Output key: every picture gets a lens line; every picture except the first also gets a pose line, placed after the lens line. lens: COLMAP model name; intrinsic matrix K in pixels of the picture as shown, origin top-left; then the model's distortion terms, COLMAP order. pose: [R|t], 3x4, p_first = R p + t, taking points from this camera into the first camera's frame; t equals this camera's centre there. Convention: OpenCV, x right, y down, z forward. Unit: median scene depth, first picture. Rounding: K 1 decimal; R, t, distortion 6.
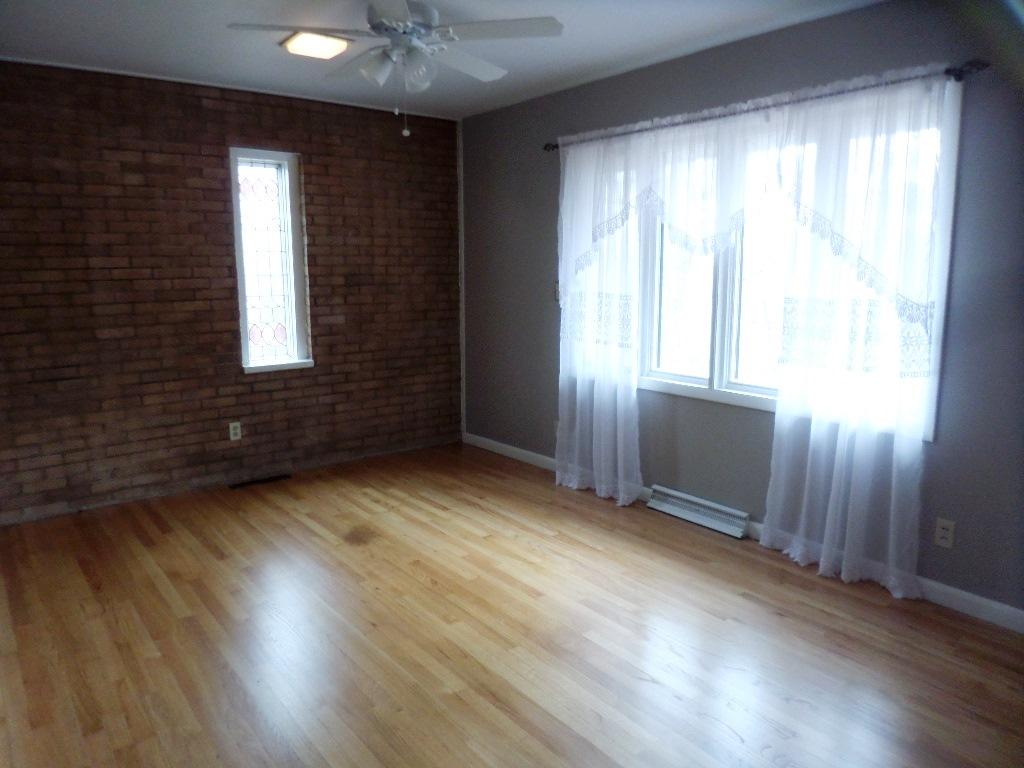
lens RADIAL K [[734.6, 0, 510.9], [0, 734.6, 377.1], [0, 0, 1]] dist [-0.004569, 0.008138]
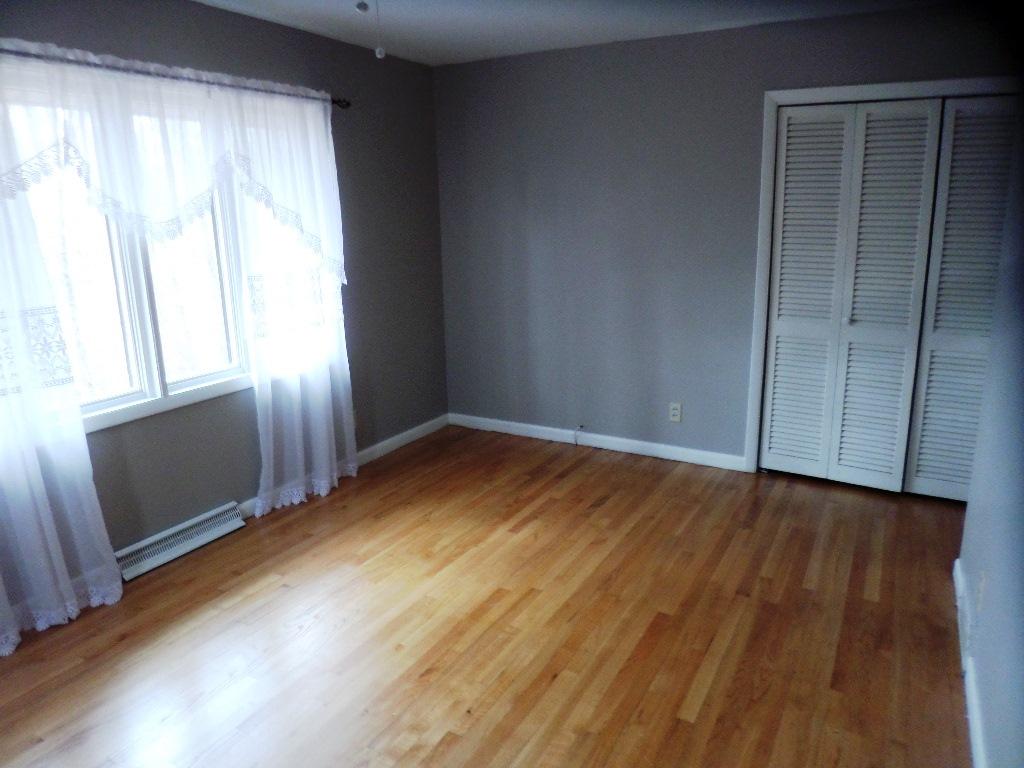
lens RADIAL K [[702.1, 0, 511.4], [0, 702.1, 364.3], [0, 0, 1]] dist [-0.007973, -0.004020]
pose [[-0.379630, -0.190321, 0.905350, -0.671489], [0.168200, 0.948102, 0.269838, -0.188756], [-0.909720, 0.254718, -0.327916, 0.985499]]
